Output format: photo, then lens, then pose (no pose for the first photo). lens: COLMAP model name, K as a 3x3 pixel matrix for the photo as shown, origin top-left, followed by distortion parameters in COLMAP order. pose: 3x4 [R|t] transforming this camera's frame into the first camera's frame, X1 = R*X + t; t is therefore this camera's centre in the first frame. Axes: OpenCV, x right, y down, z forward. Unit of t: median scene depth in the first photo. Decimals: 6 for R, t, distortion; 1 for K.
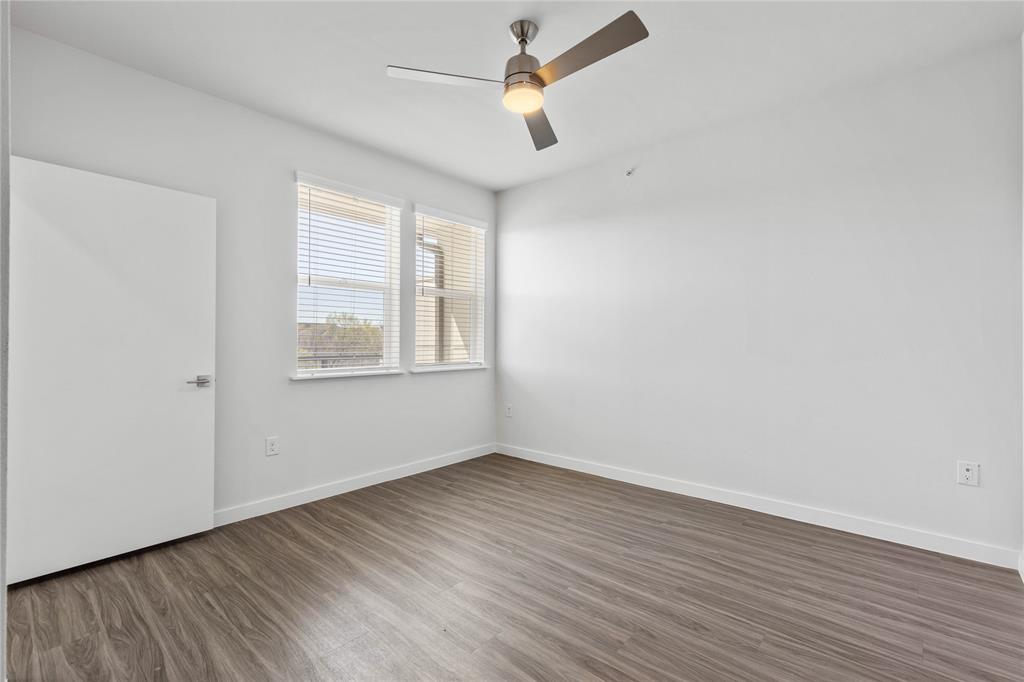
lens RADIAL K [[460.0, 0, 512.0], [0, 460.0, 341.0], [0, 0, 1]] dist [0.008065, -0.000041]
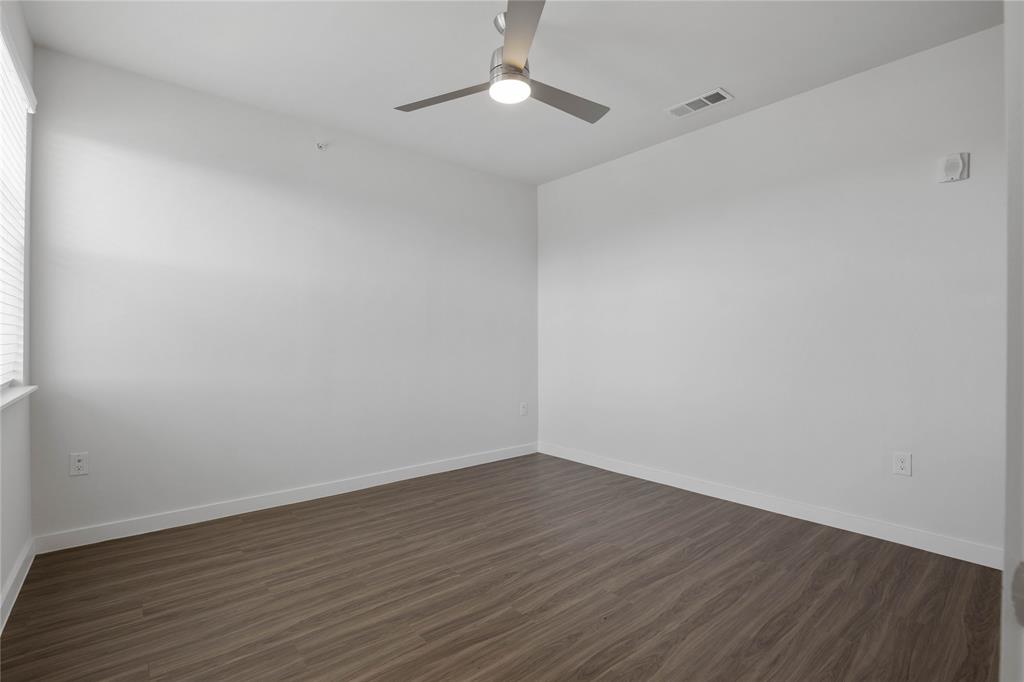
lens RADIAL K [[471.0, 0, 512.0], [0, 471.0, 341.0], [0, 0, 1]] dist [-0.042984, 0.011250]
pose [[0.139292, -0.002556, 0.990248, -0.724939], [0.000200, 0.999997, 0.002553, 0.007568], [-0.990251, -0.000157, 0.139292, 0.648297]]
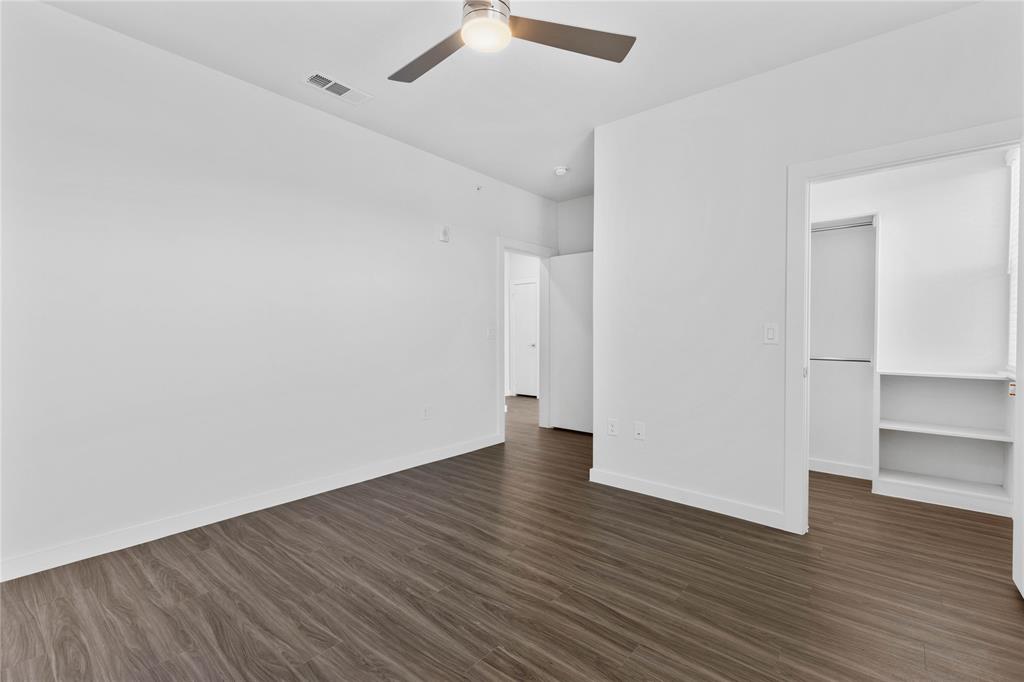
lens RADIAL K [[460.0, 0, 512.0], [0, 460.0, 341.0], [0, 0, 1]] dist [0.008065, -0.000041]
pose [[-0.999621, -0.002236, -0.027427, -0.000312], [-0.002778, 0.999802, 0.019729, 0.003711], [0.027377, 0.019798, -0.999429, 1.384173]]
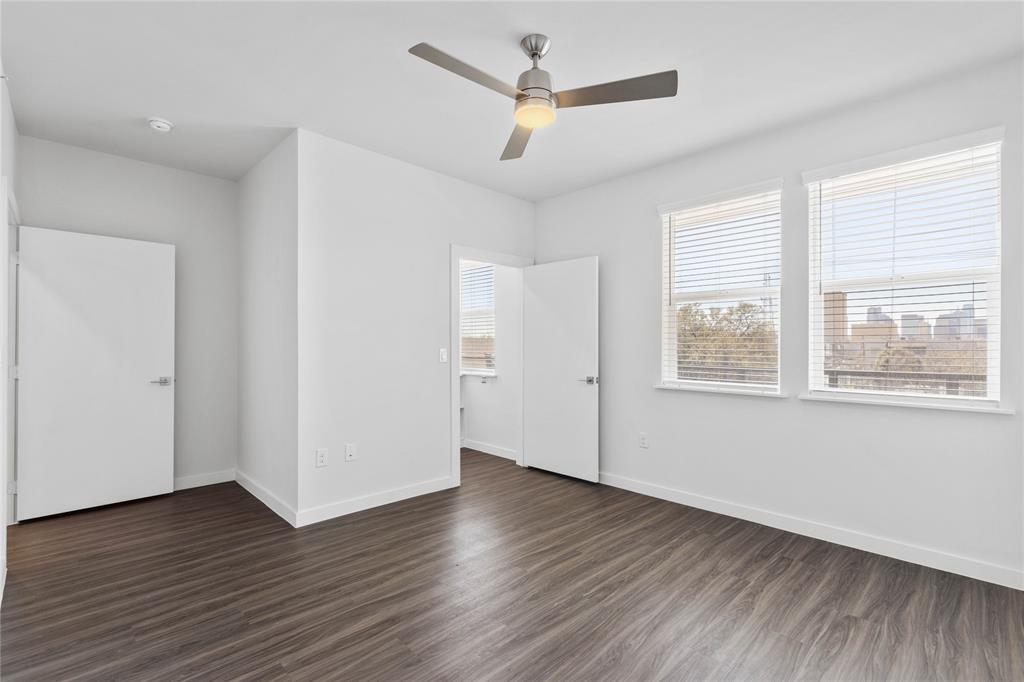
lens RADIAL K [[460.0, 0, 512.0], [0, 460.0, 341.0], [0, 0, 1]] dist [0.008065, -0.000041]
pose [[-0.065410, -0.008246, -0.997824, 0.760088], [-0.003894, 0.999960, -0.008008, -0.025195], [0.997851, 0.003362, -0.065439, 0.766419]]
